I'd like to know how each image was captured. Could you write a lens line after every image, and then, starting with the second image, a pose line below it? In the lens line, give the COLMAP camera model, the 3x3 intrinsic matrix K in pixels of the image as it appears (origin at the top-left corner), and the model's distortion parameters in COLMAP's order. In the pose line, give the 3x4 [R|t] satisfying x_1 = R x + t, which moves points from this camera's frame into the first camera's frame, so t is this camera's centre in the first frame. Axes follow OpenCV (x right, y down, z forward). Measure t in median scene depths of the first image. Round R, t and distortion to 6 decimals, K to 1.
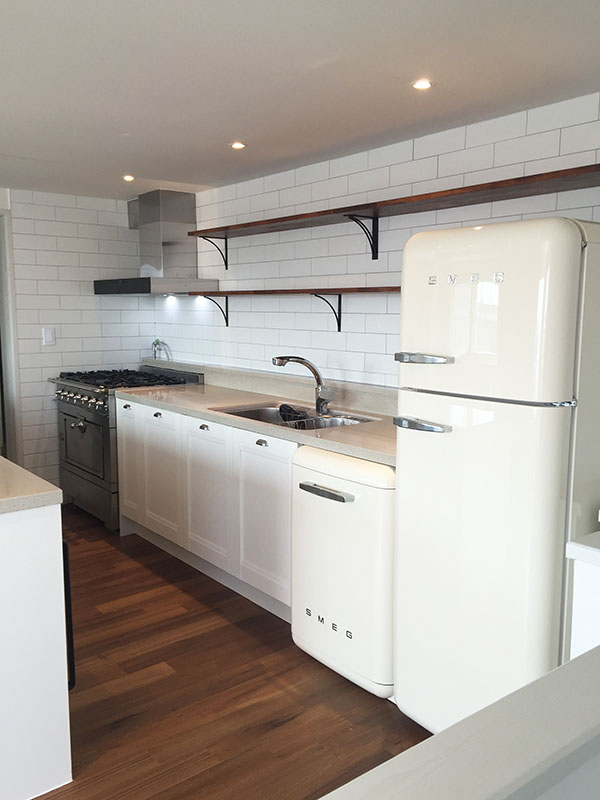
lens RADIAL K [[690.1, 0, 300.0], [0, 690.1, 400.0], [0, 0, 1]] dist [0.087823, -0.106728]
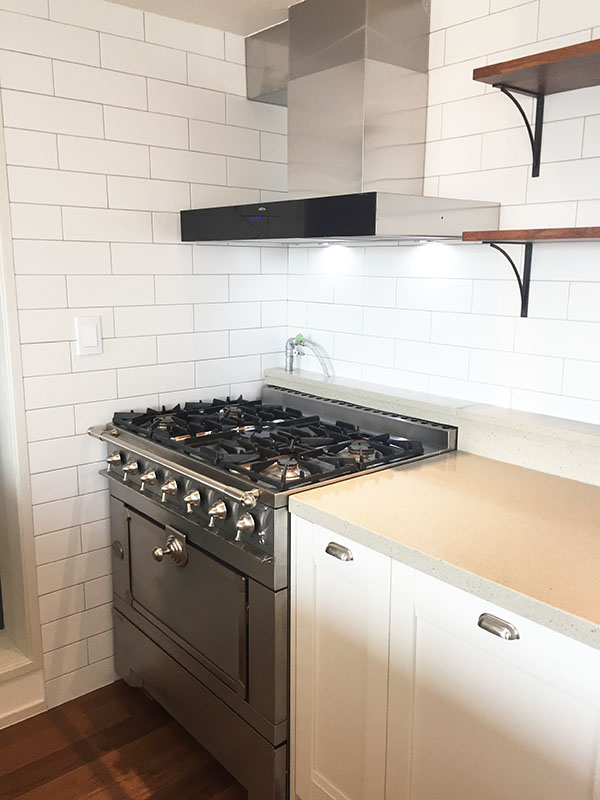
lens RADIAL K [[690.1, 0, 300.0], [0, 690.1, 400.0], [0, 0, 1]] dist [0.087823, -0.106728]
pose [[0.999613, -0.003567, 0.027581, -0.250323], [0.001734, 0.997804, 0.066211, -0.083711], [-0.027757, -0.066138, 0.997424, 0.577701]]
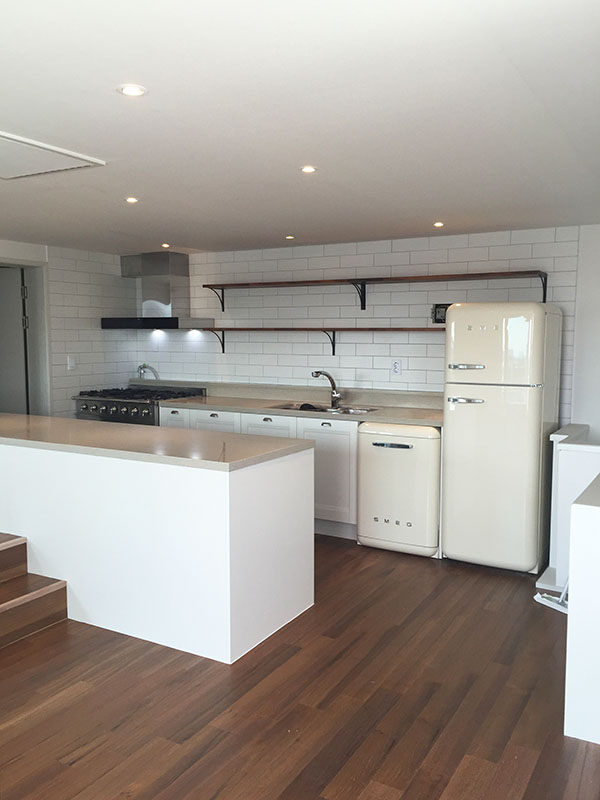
lens RADIAL K [[678.7, 0, 300.0], [0, 678.7, 400.0], [0, 0, 1]] dist [0.090553, -0.000455]
pose [[0.931592, -0.037193, 0.361597, -0.450157], [0.049889, 0.998421, -0.025836, 0.028412], [-0.360065, 0.042108, 0.931976, -0.298902]]
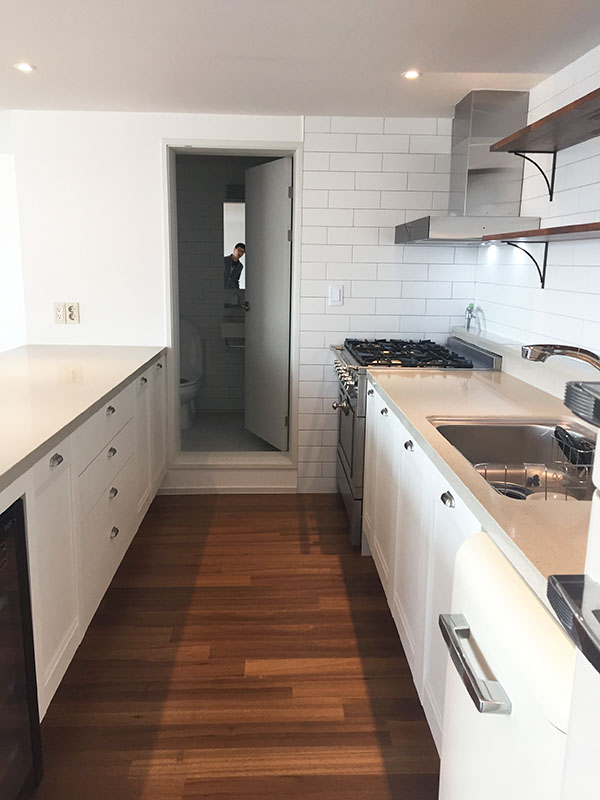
lens RADIAL K [[690.1, 0, 300.0], [0, 690.1, 400.0], [0, 0, 1]] dist [0.087823, -0.106728]
pose [[0.806626, 0.126116, -0.577450, 0.106911], [-0.093548, 0.991897, 0.085957, -0.035351], [0.583612, -0.015315, 0.811888, 0.314972]]
